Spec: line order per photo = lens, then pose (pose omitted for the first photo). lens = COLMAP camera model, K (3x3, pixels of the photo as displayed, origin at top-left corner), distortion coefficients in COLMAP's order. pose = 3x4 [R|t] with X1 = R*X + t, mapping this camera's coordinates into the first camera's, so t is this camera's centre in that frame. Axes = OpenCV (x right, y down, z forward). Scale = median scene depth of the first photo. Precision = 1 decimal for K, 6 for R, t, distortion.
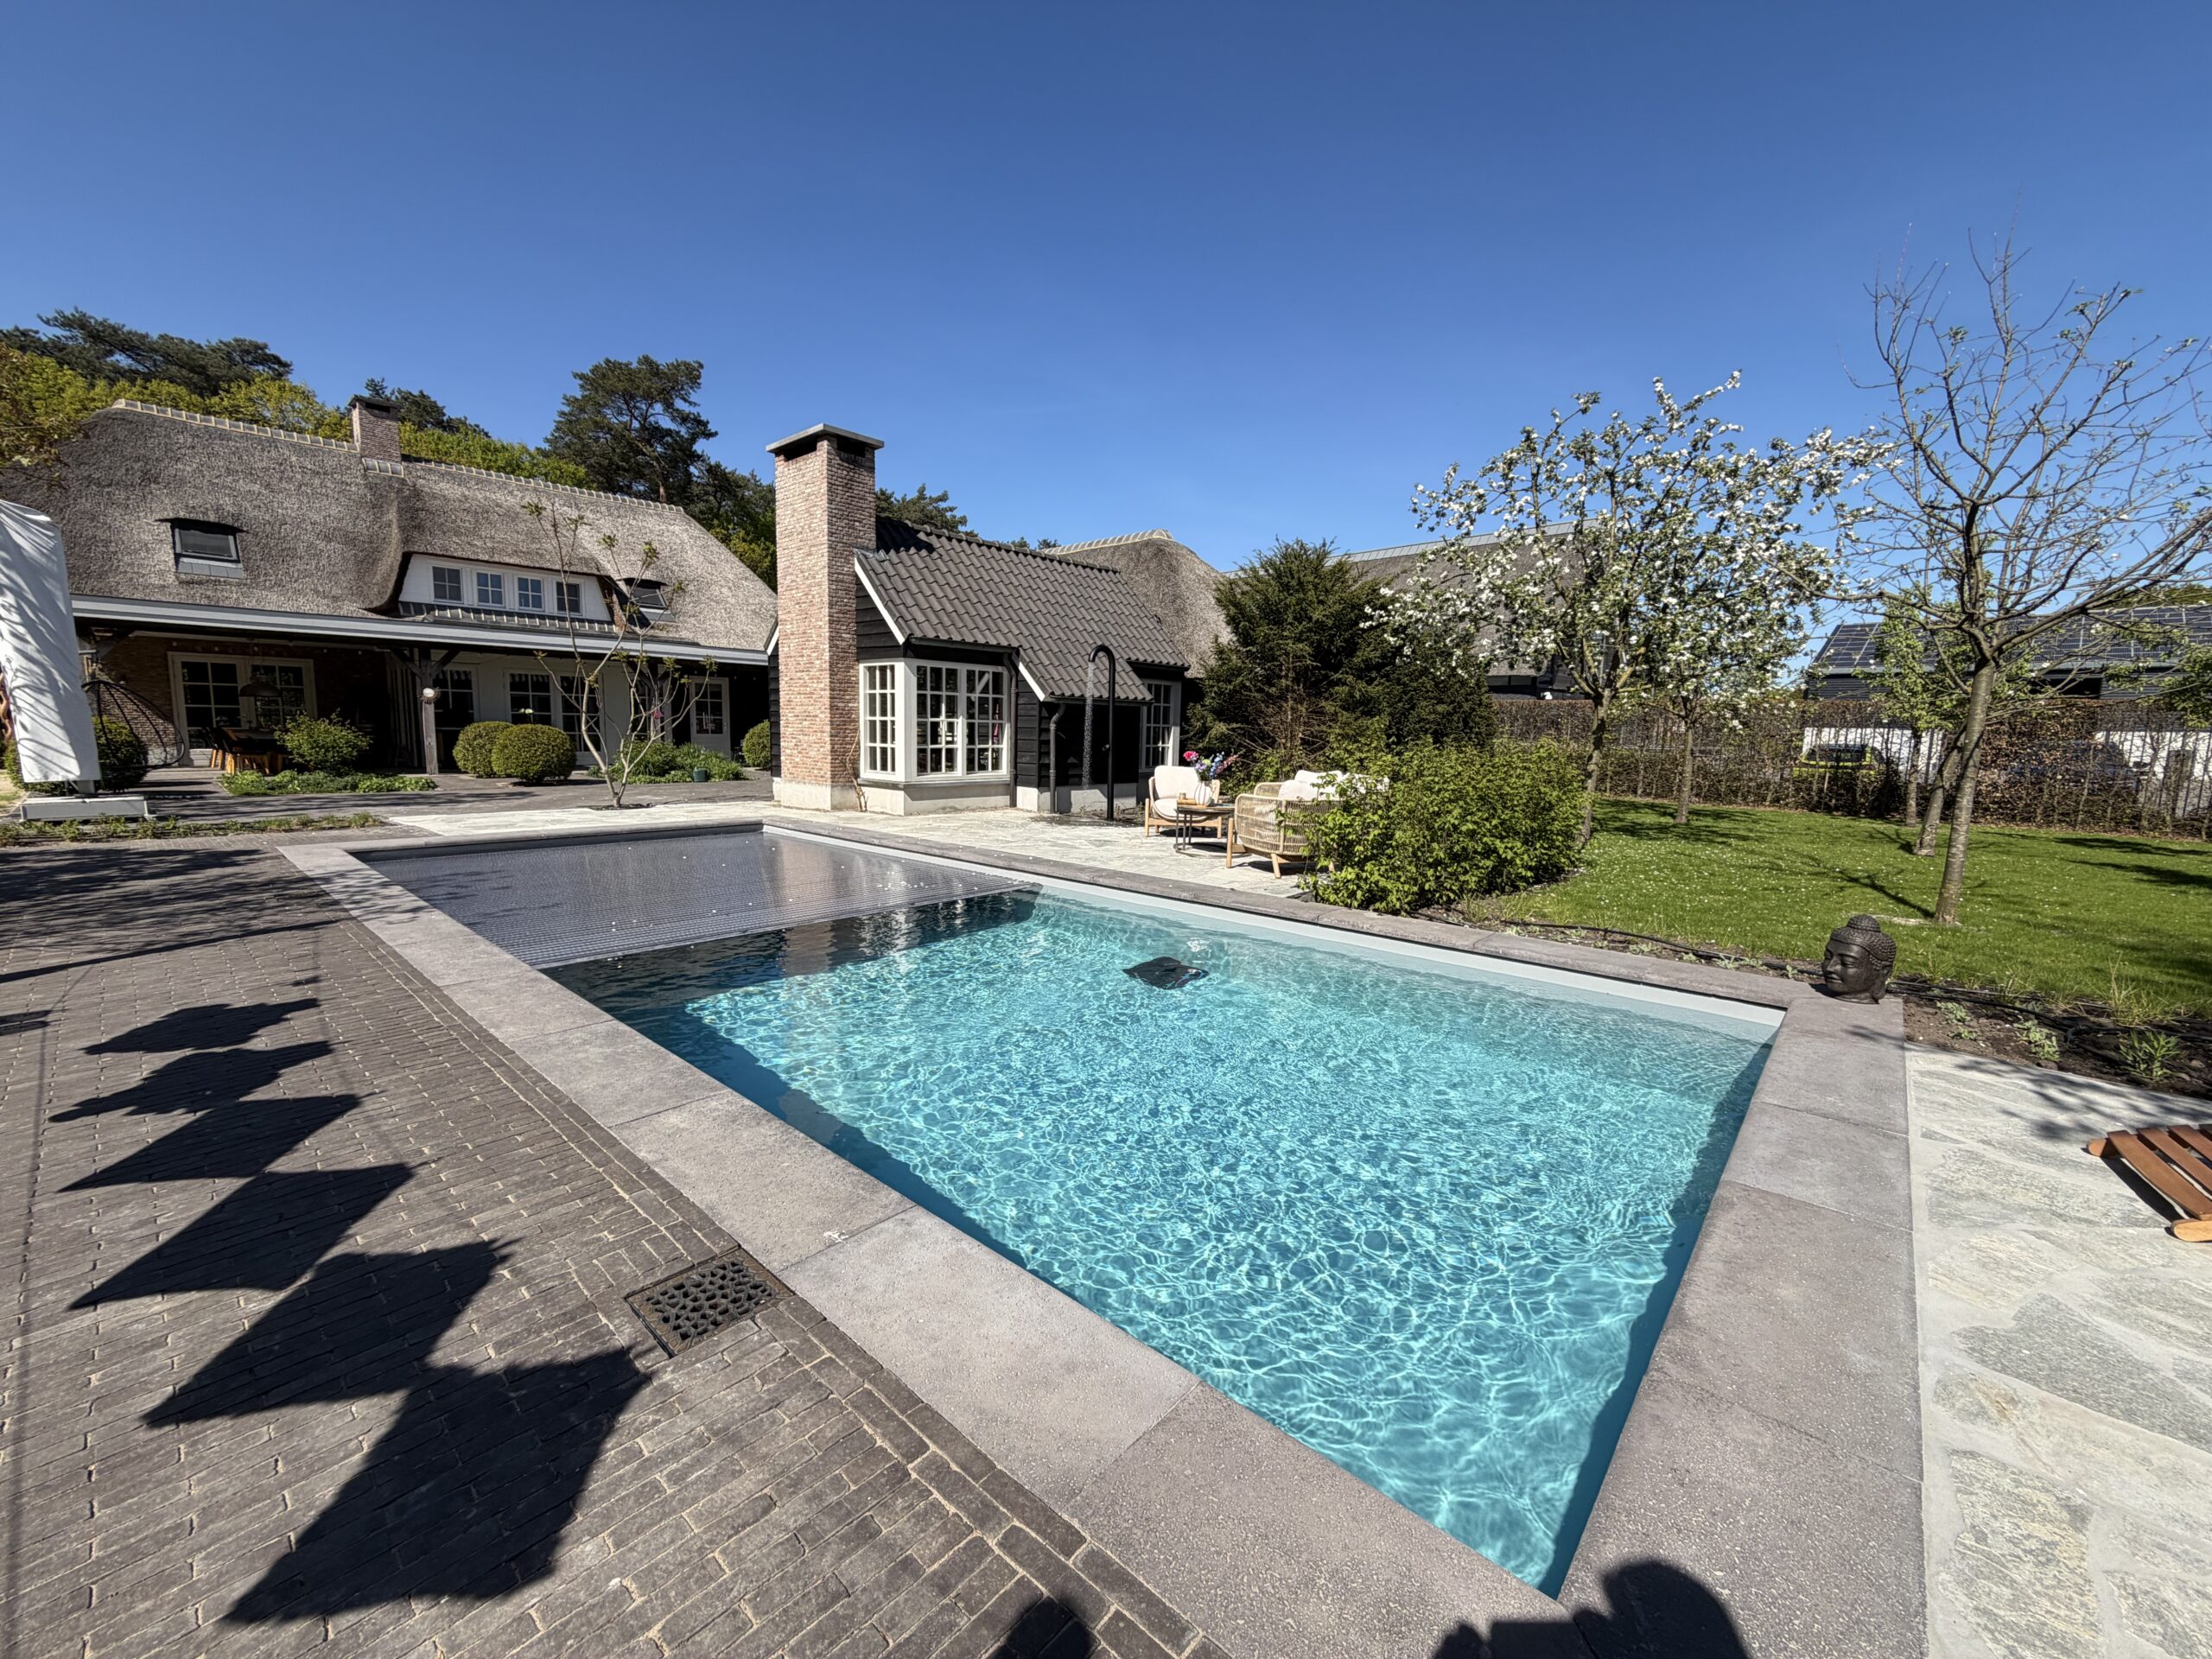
lens RADIAL K [[878.3, 0, 1099.1], [0, 878.3, 830.8], [0, 0, 1]] dist [0.001516, -0.000834]
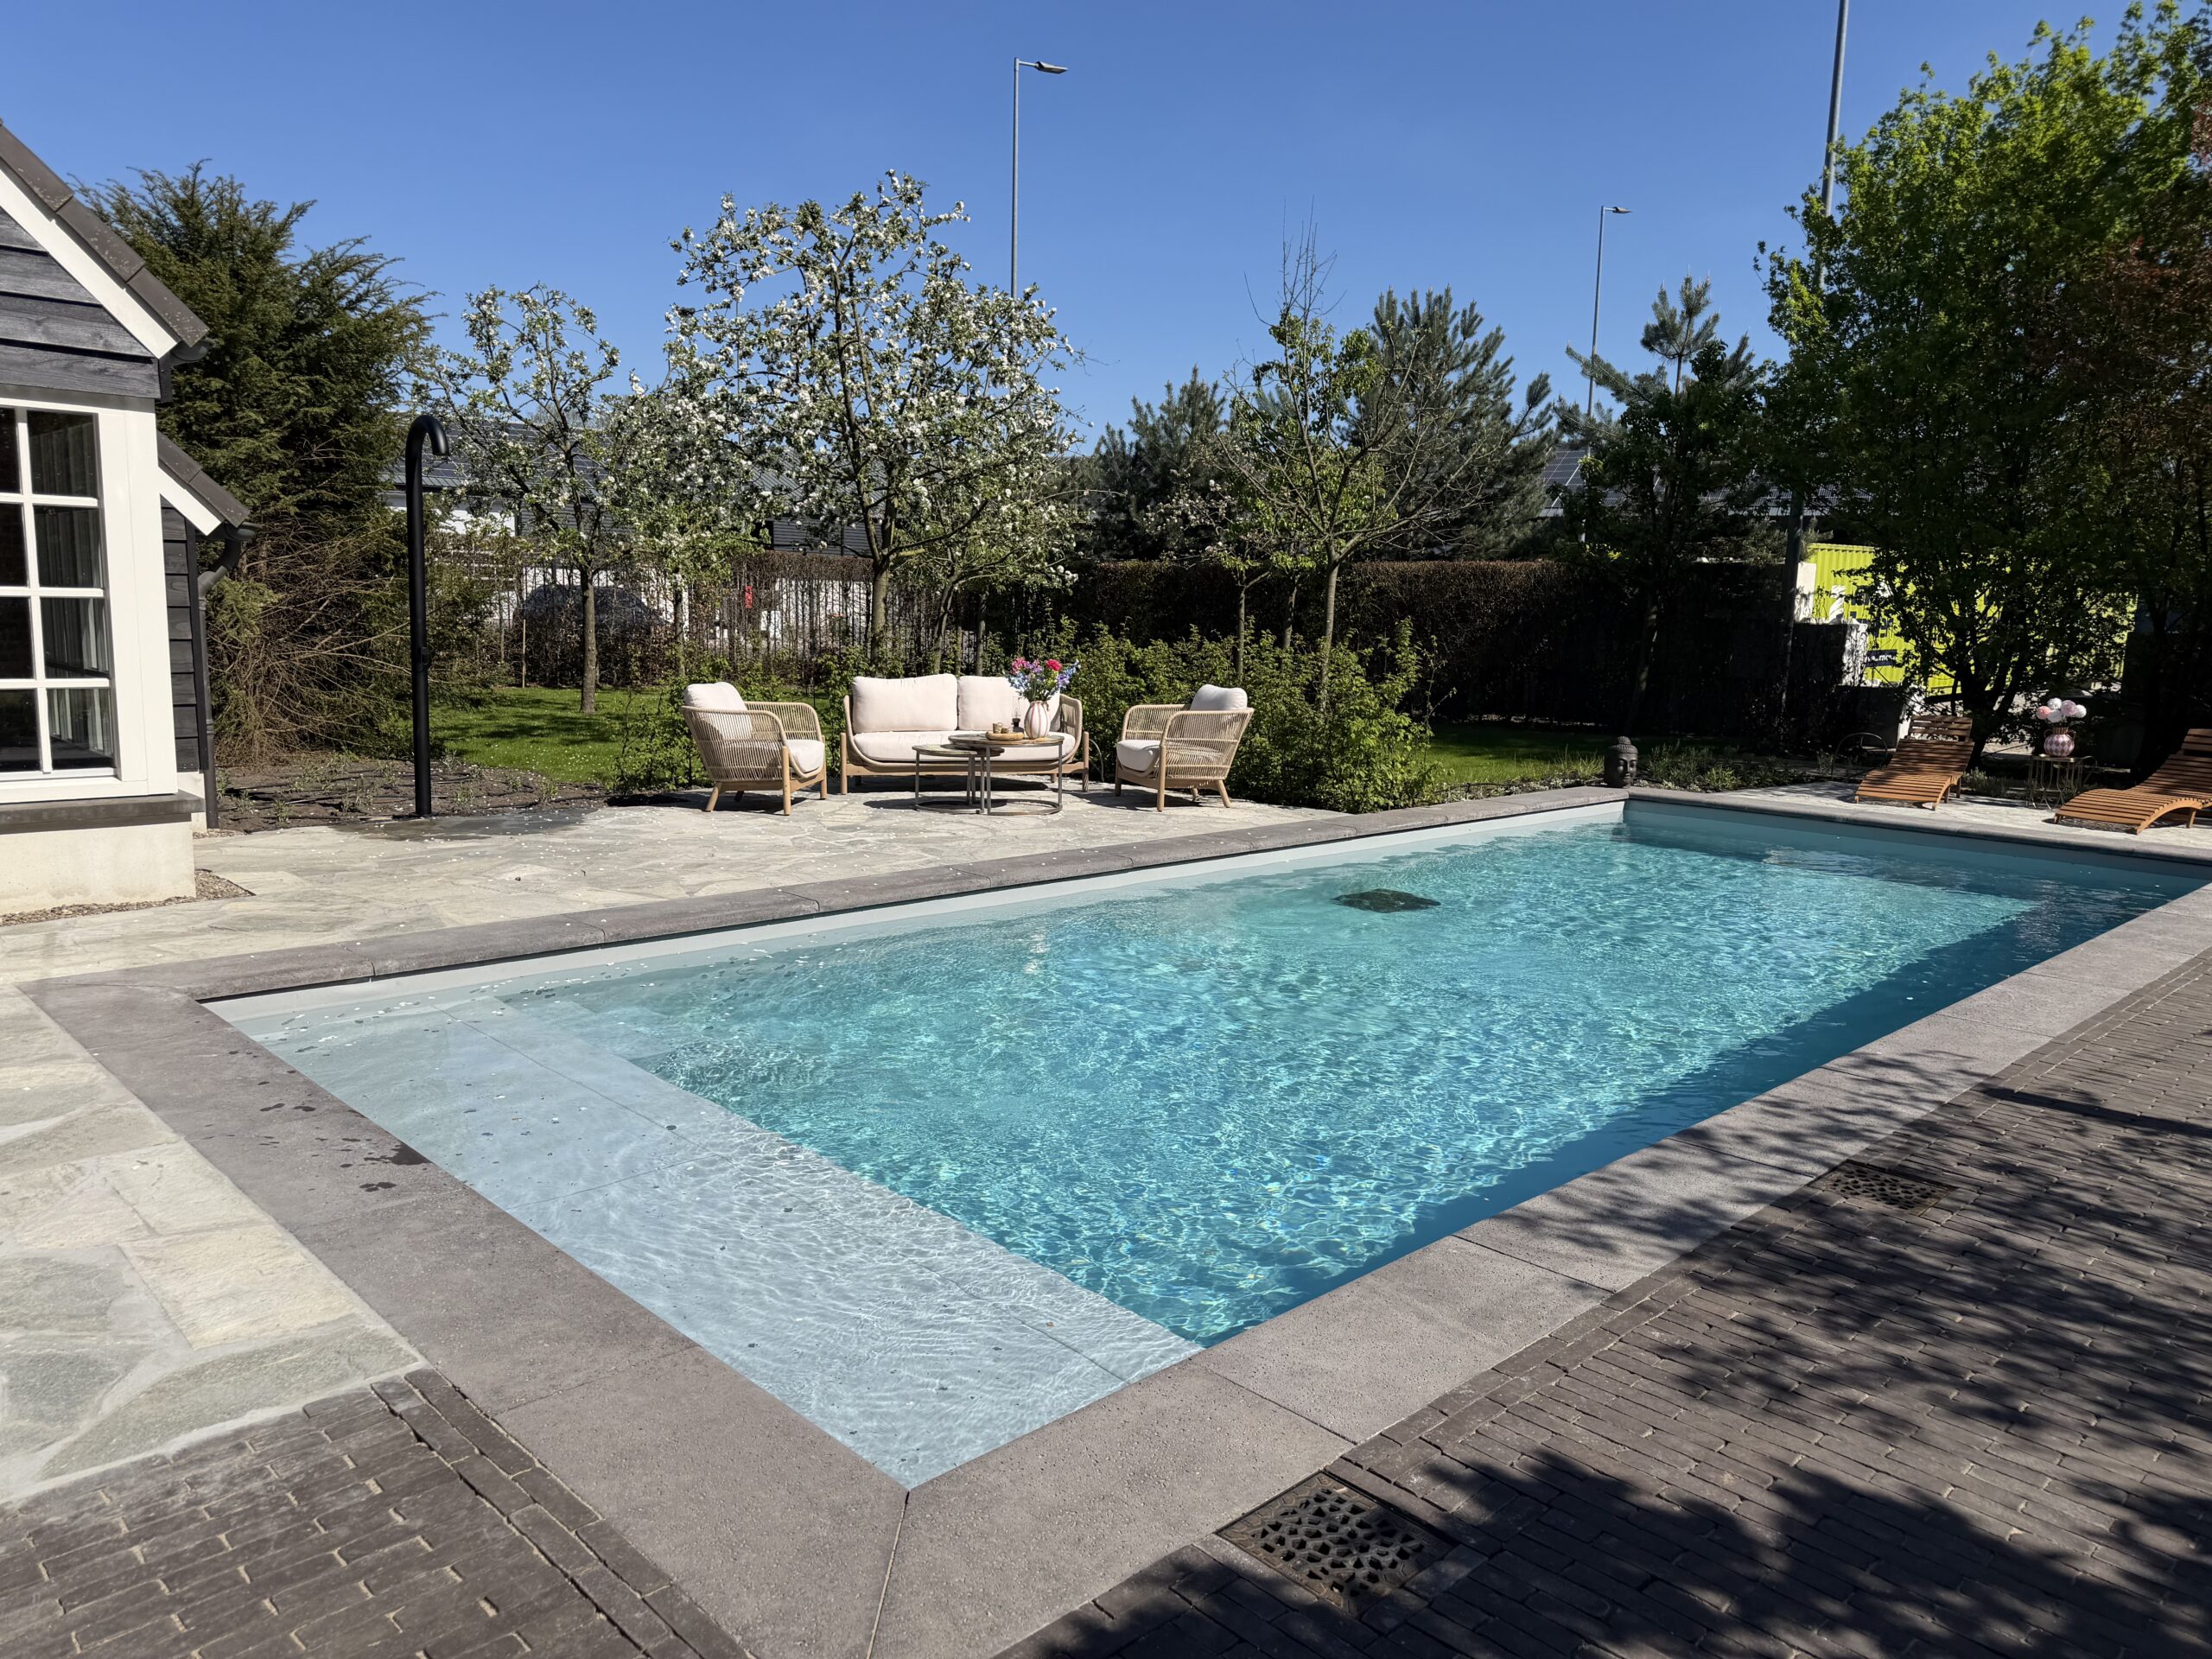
lens RADIAL K [[1556.6, 0, 1106.0], [0, 1556.6, 829.5], [0, 0, 1]] dist [0.097502, -0.132014]
pose [[0.066530, -0.160373, 0.984812, -0.749262], [0.092857, 0.983710, 0.153920, -0.097789], [-0.993454, 0.081206, 0.080338, 0.606975]]
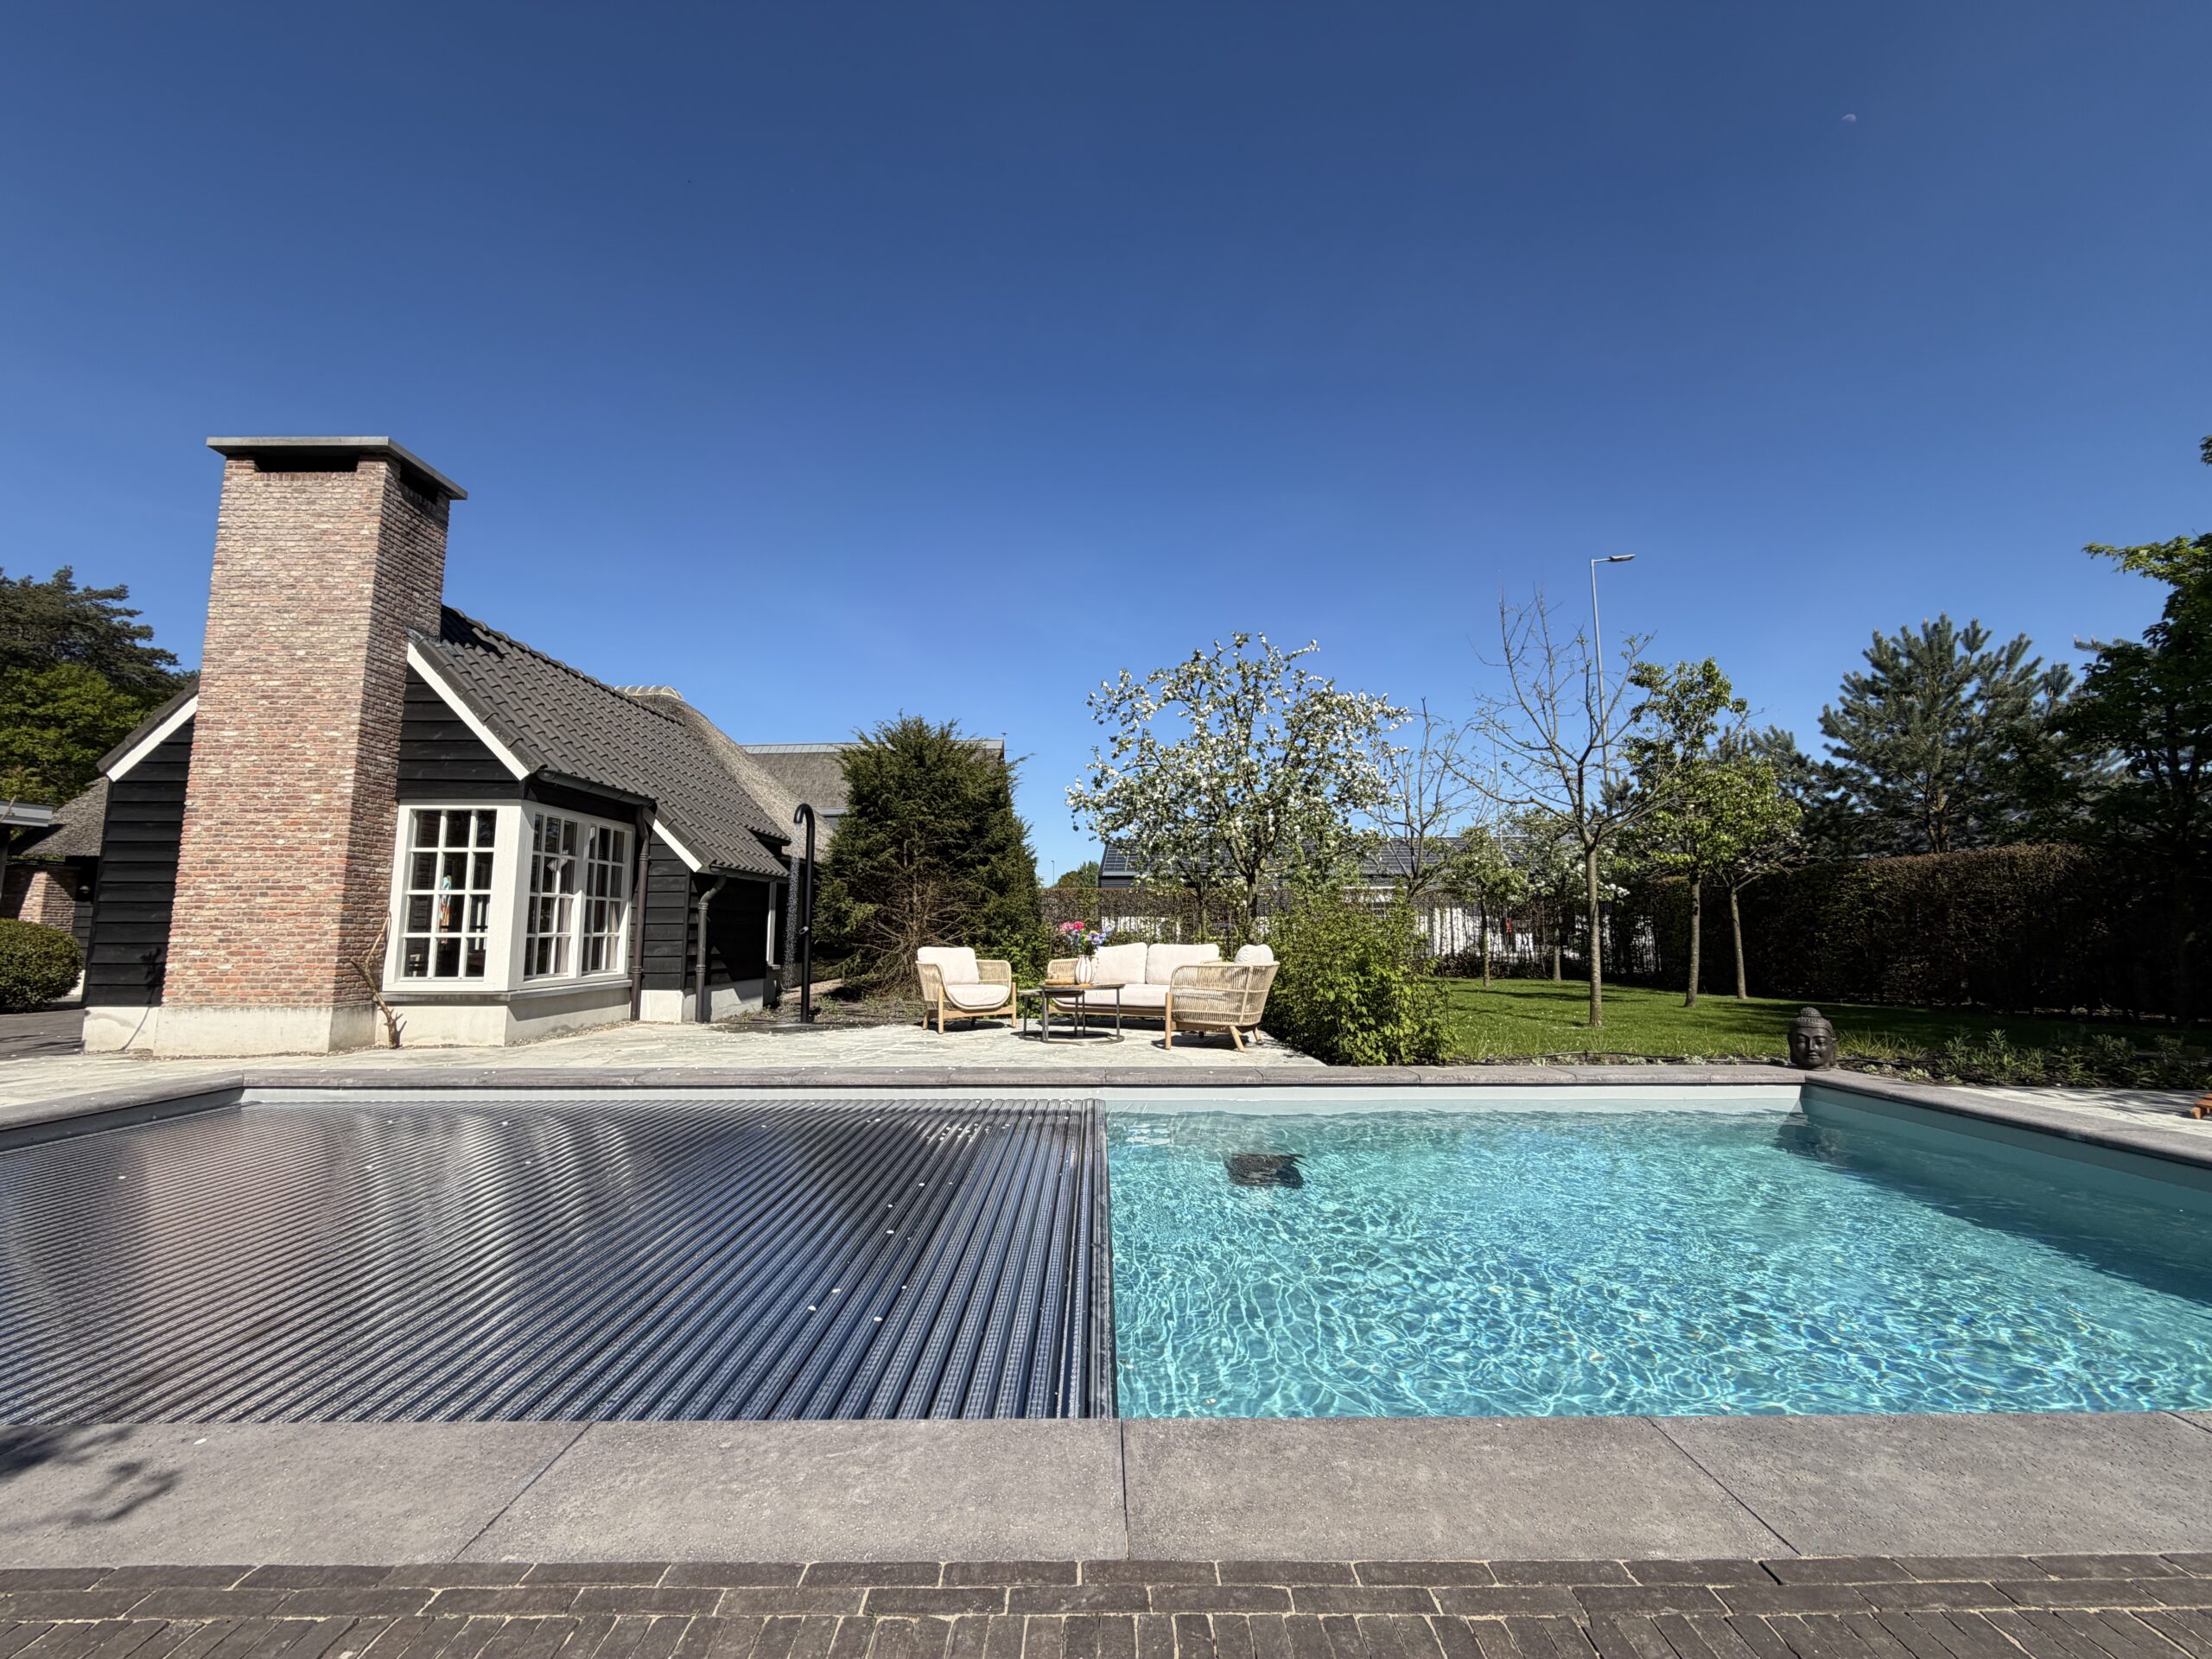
lens RADIAL K [[878.3, 0, 1099.1], [0, 878.3, 830.8], [0, 0, 1]] dist [0.001516, -0.000834]
pose [[0.741246, 0.054697, 0.669001, -0.328447], [0.095119, 0.978057, -0.185356, -0.010773], [-0.664460, 0.201030, 0.719778, 0.234745]]
